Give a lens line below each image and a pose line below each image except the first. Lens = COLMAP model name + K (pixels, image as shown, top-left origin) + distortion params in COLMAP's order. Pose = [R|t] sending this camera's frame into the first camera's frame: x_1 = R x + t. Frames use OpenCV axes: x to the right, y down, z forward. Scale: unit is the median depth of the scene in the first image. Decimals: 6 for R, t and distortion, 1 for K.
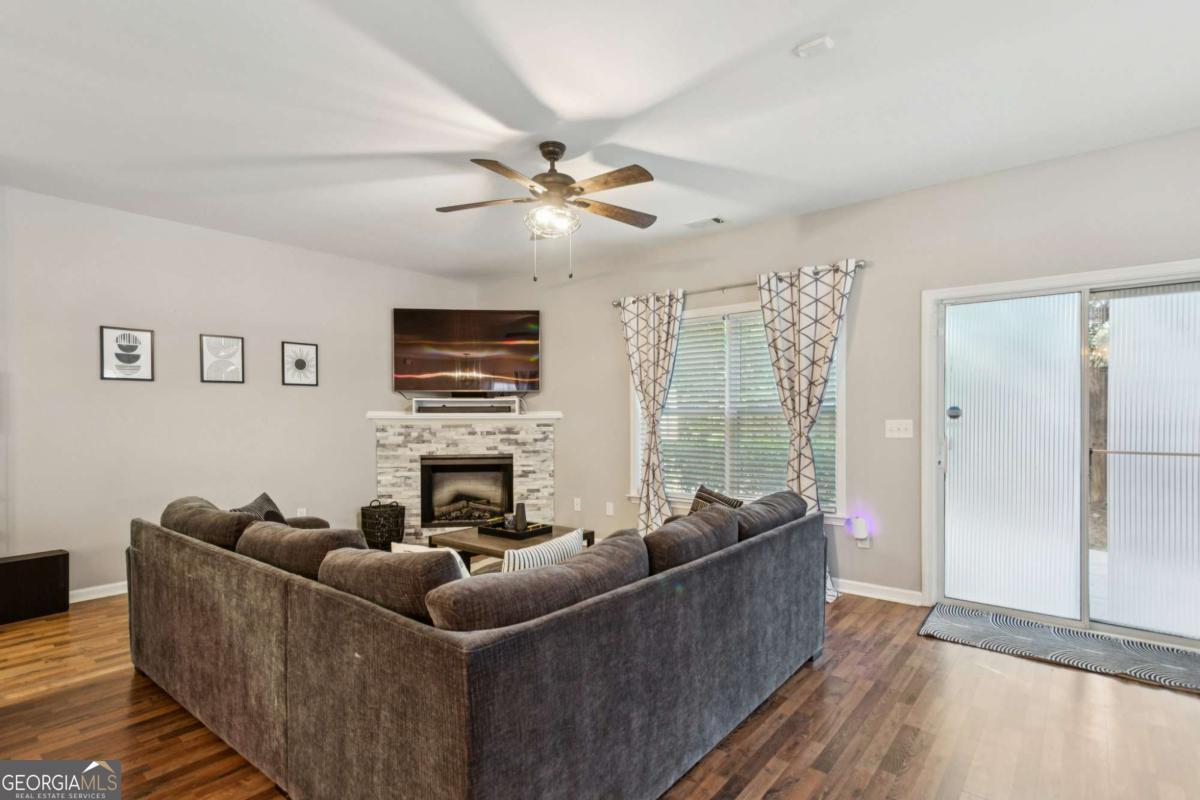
lens RADIAL K [[582.7, 0, 622.8], [0, 582.7, 408.5], [0, 0, 1]] dist [-0.000553, -0.001592]
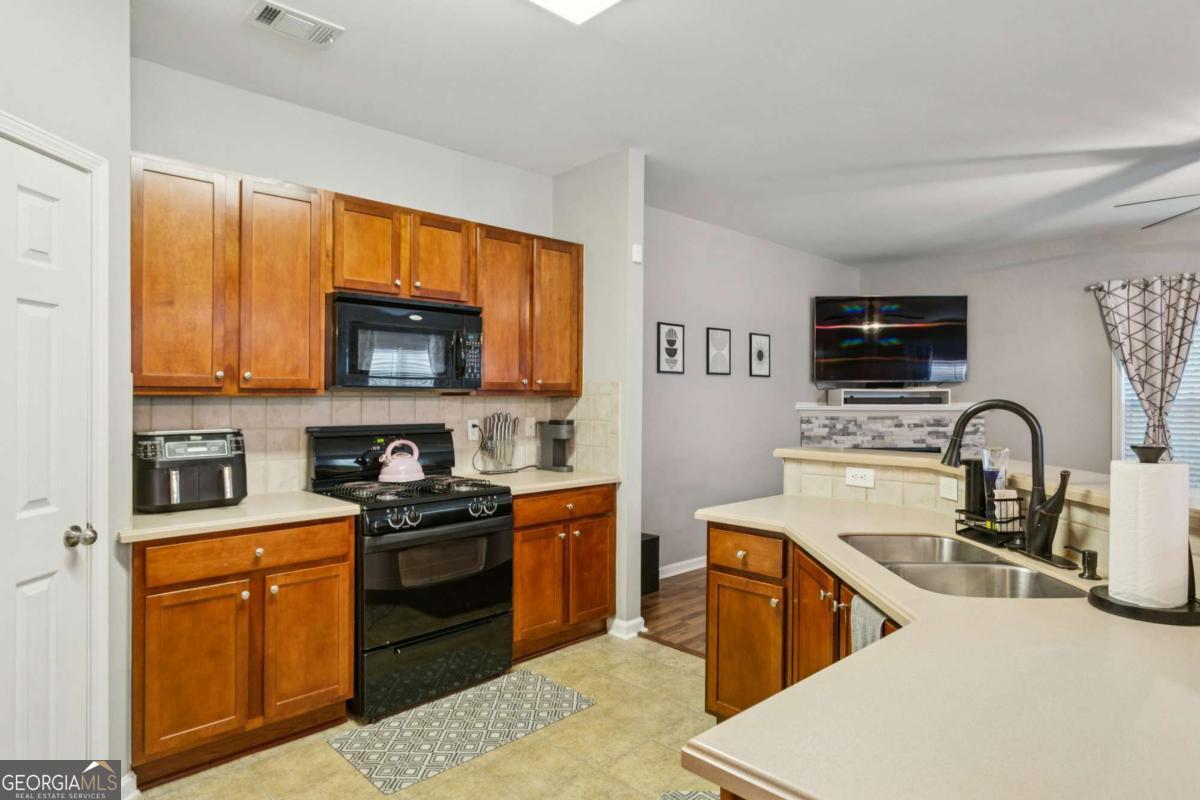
lens RADIAL K [[687.7, 0, 595.5], [0, 687.7, 394.5], [0, 0, 1]] dist [-0.017694, 0.003660]
pose [[0.989908, 0.000077, -0.141713, -1.157827], [-0.000220, 0.999999, -0.000997, -0.013532], [0.141712, 0.001018, 0.989907, -0.351394]]
